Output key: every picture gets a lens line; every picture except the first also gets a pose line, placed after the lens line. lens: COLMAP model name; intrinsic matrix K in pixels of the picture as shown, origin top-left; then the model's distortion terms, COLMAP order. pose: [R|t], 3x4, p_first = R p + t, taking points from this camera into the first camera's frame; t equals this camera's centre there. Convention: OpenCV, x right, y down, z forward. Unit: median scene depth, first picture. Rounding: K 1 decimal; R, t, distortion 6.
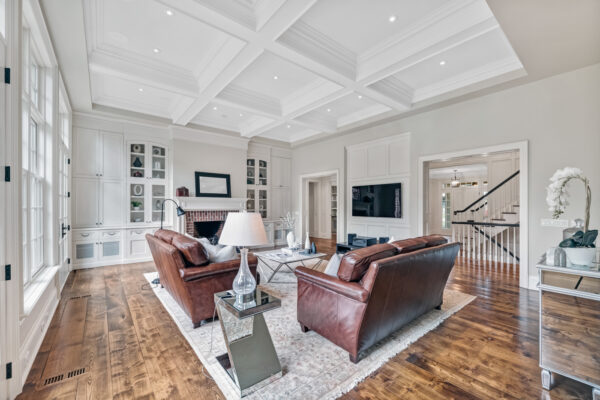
lens RADIAL K [[249.6, 0, 296.0], [0, 249.6, 206.4], [0, 0, 1]] dist [-0.002895, 0.000291]
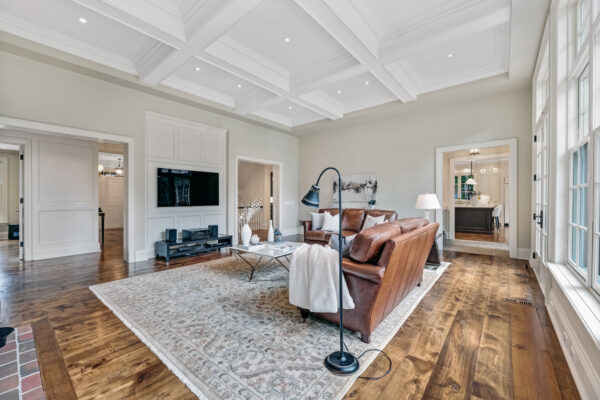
lens RADIAL K [[249.6, 0, 298.2], [0, 249.6, 200.4], [0, 0, 1]] dist [-0.002895, 0.000291]
pose [[-0.210843, -0.003180, 0.977515, -1.378883], [0.001870, 0.999992, 0.003656, 0.041495], [-0.977518, 0.002599, -0.210835, 1.703485]]
